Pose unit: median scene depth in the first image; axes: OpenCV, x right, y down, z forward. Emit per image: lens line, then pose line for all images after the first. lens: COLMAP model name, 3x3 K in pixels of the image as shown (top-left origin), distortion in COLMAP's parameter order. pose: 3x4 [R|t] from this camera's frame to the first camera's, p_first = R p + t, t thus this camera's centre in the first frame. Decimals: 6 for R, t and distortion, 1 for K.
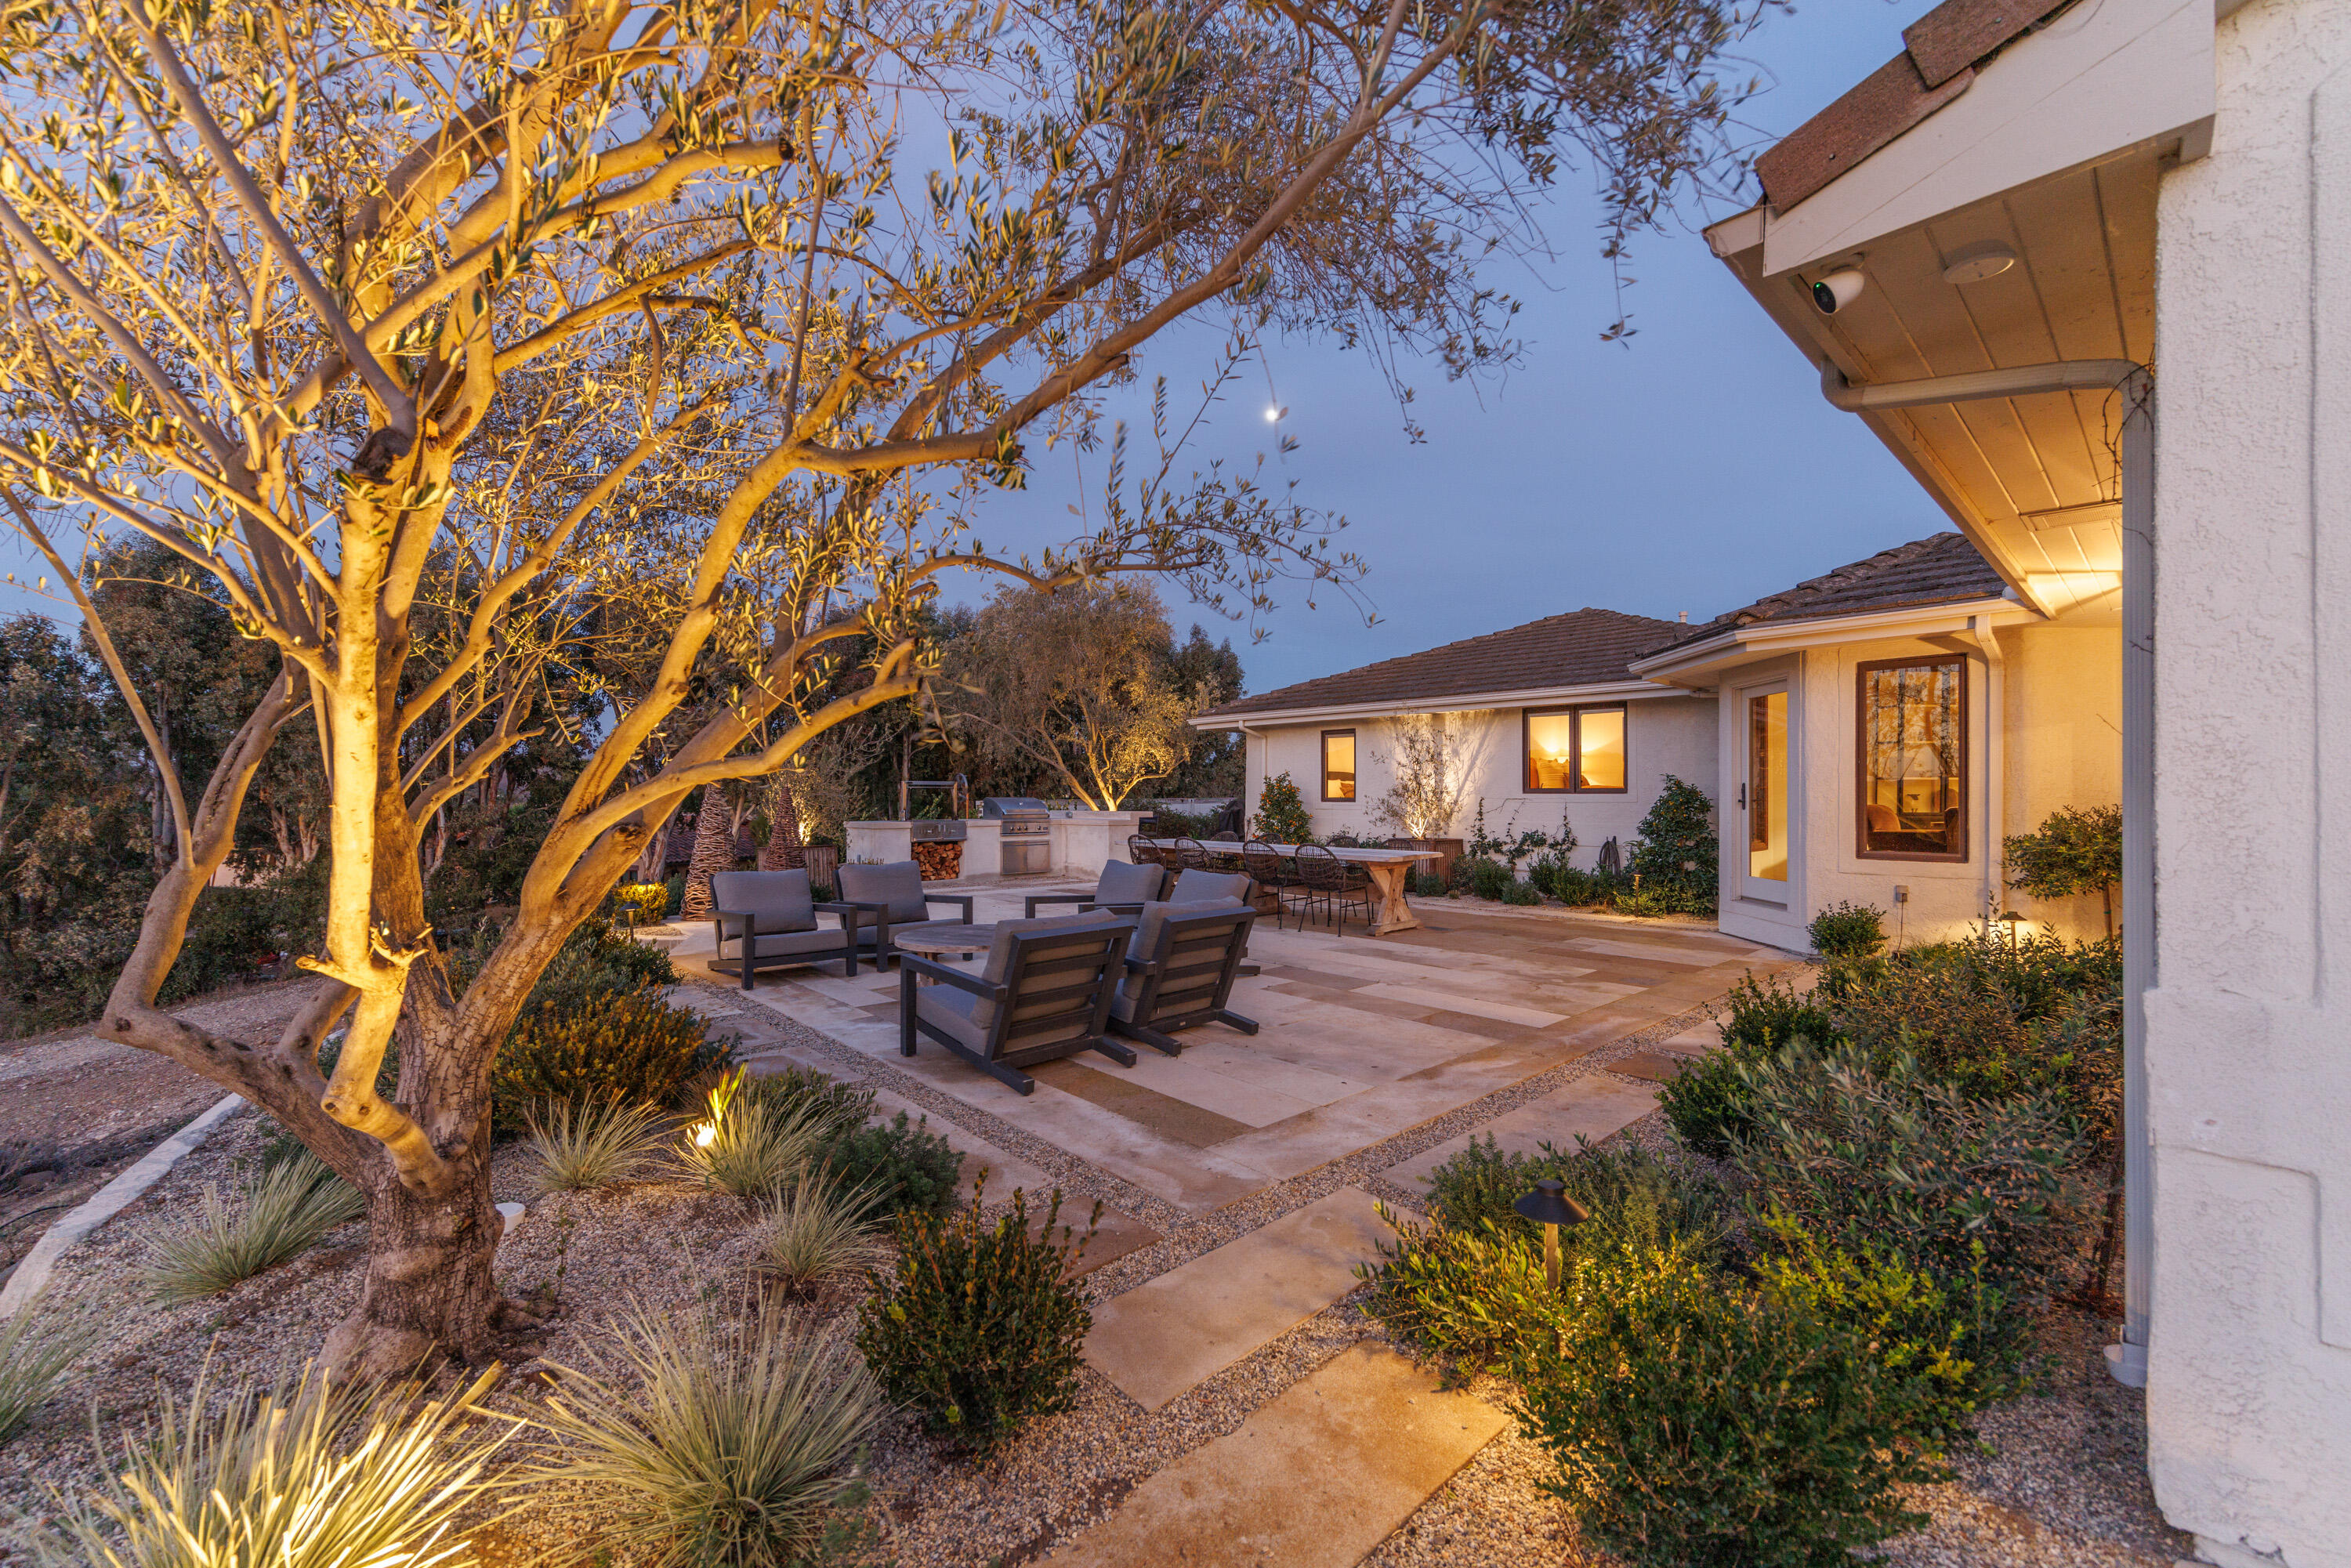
lens RADIAL K [[930.4, 0, 1175.7], [0, 930.4, 794.9], [0, 0, 1]] dist [-0.000325, 0.000473]
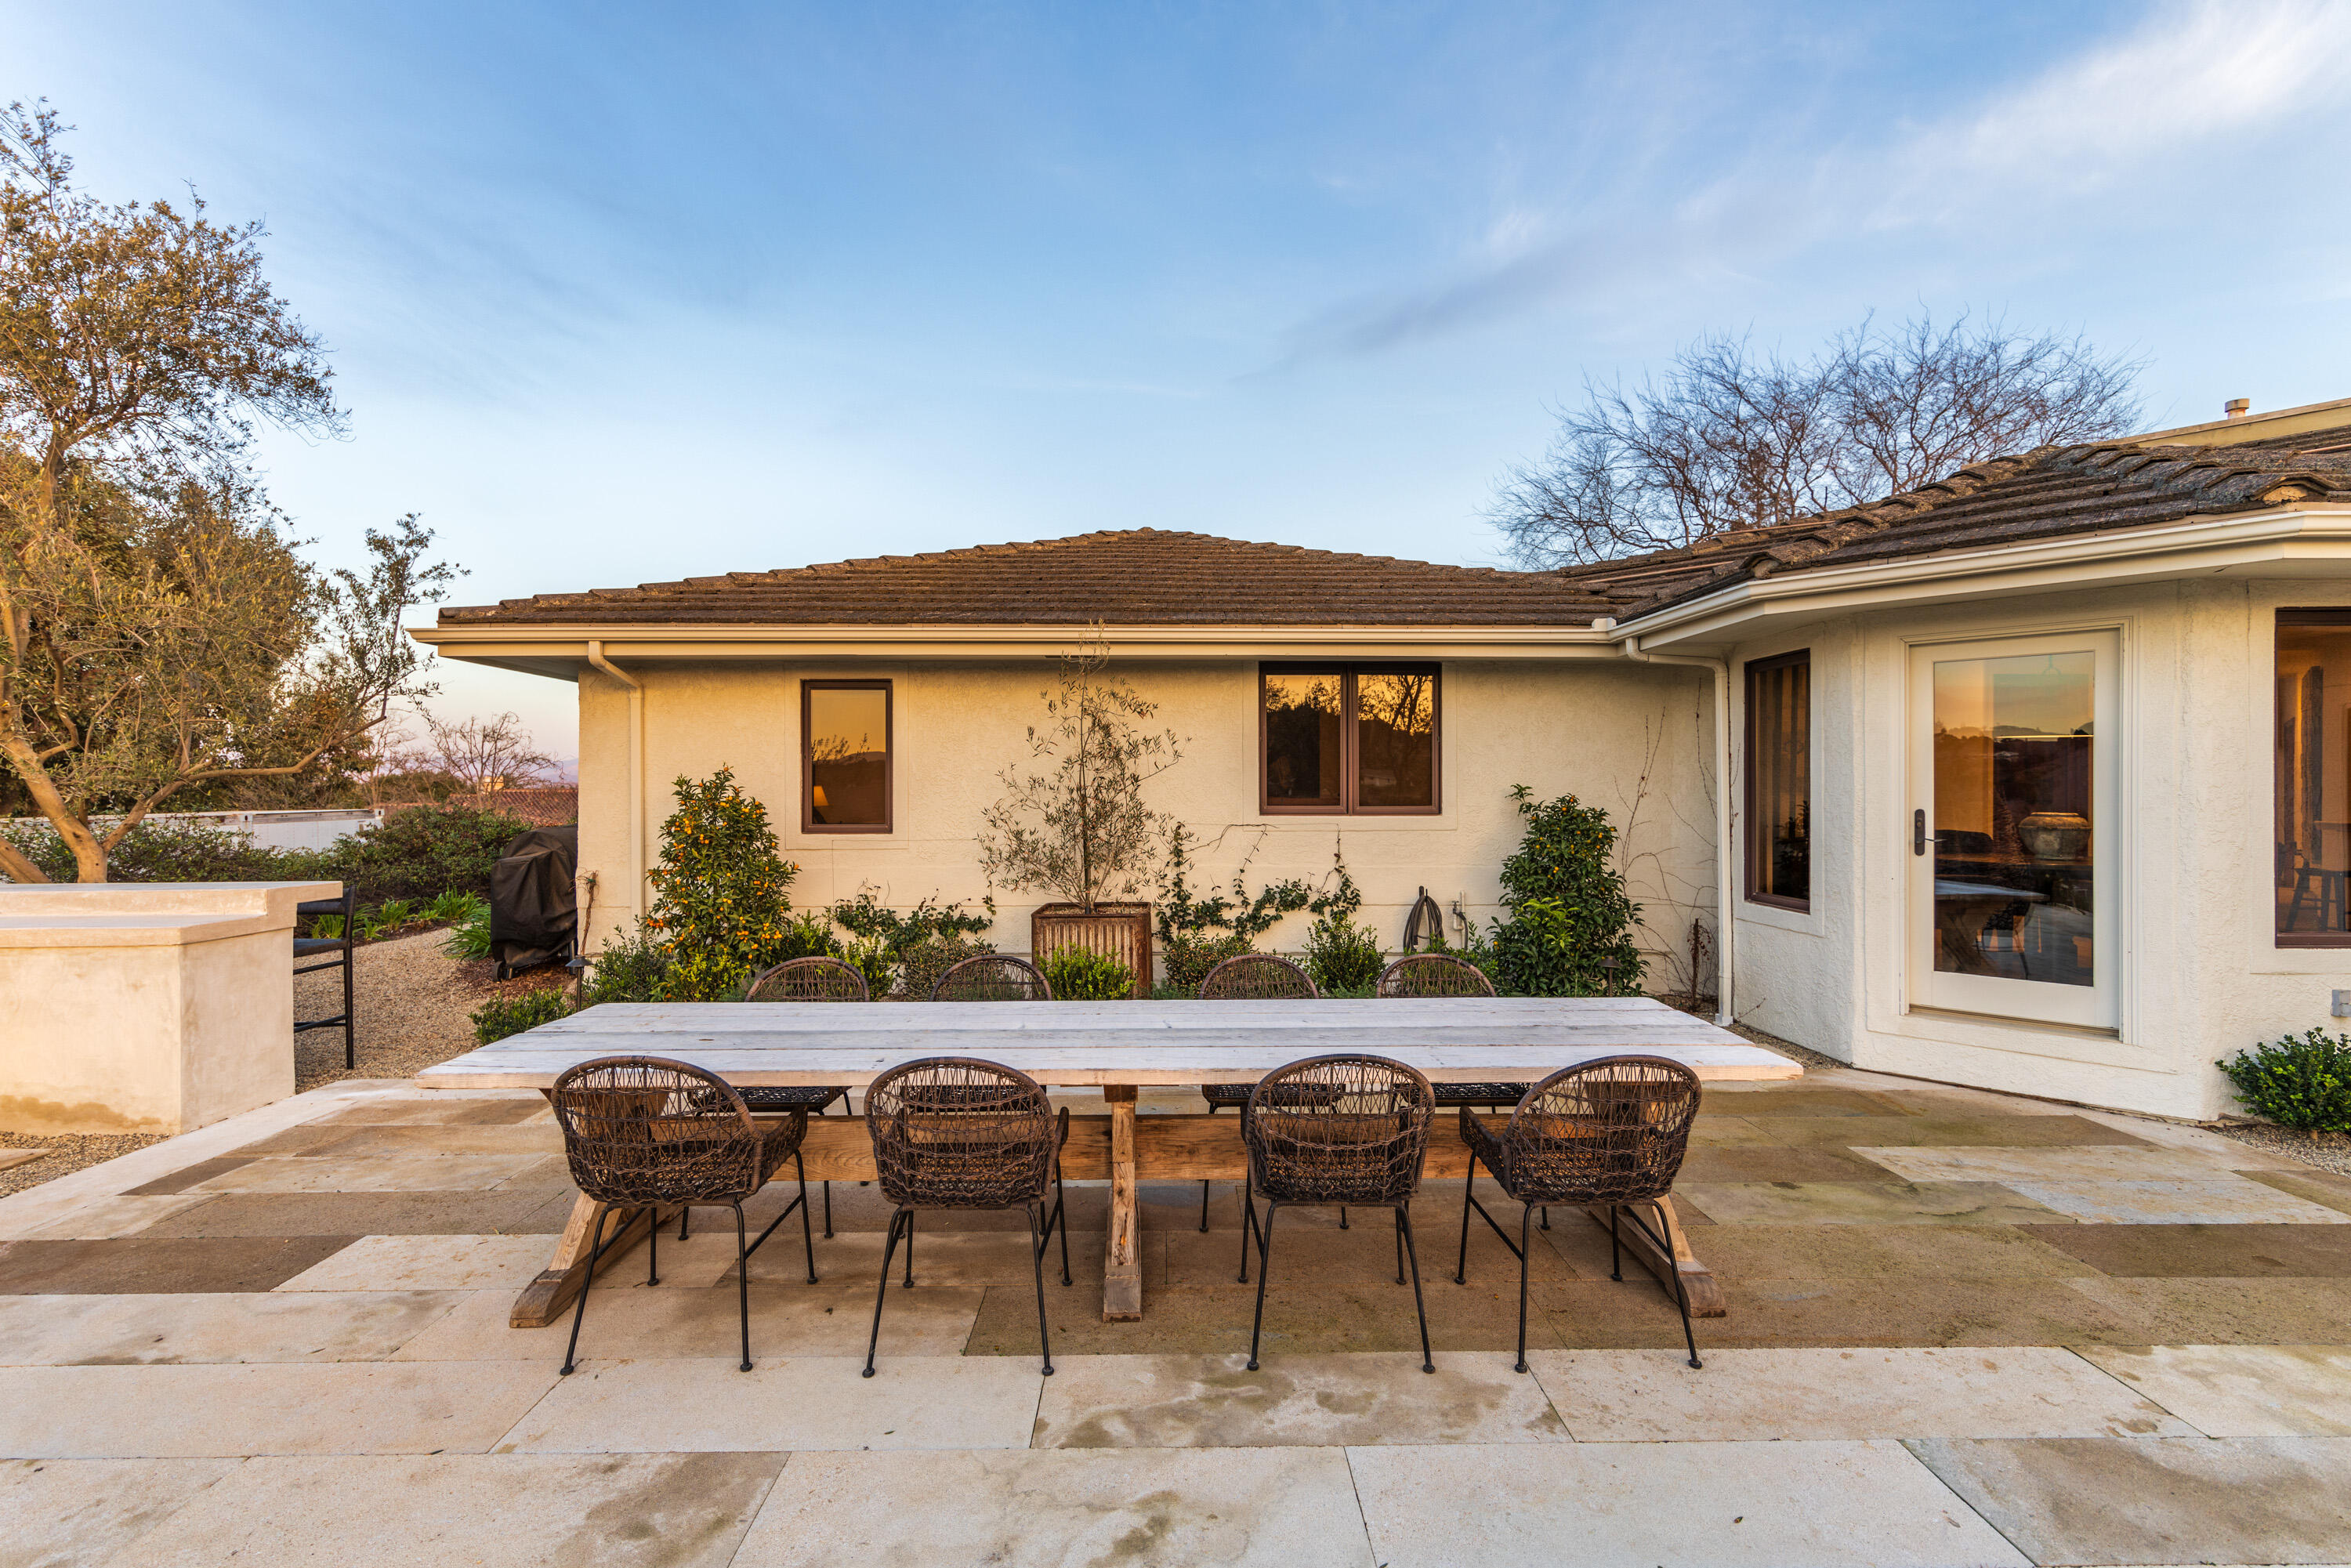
lens RADIAL K [[1019.2, 0, 1163.4], [0, 1019.2, 796.4], [0, 0, 1]] dist [0.004170, 0.000344]
pose [[0.671286, -0.009008, 0.741144, -0.098795], [0.002790, 0.999950, 0.009626, -0.016043], [-0.741193, -0.004395, 0.671278, 0.542955]]
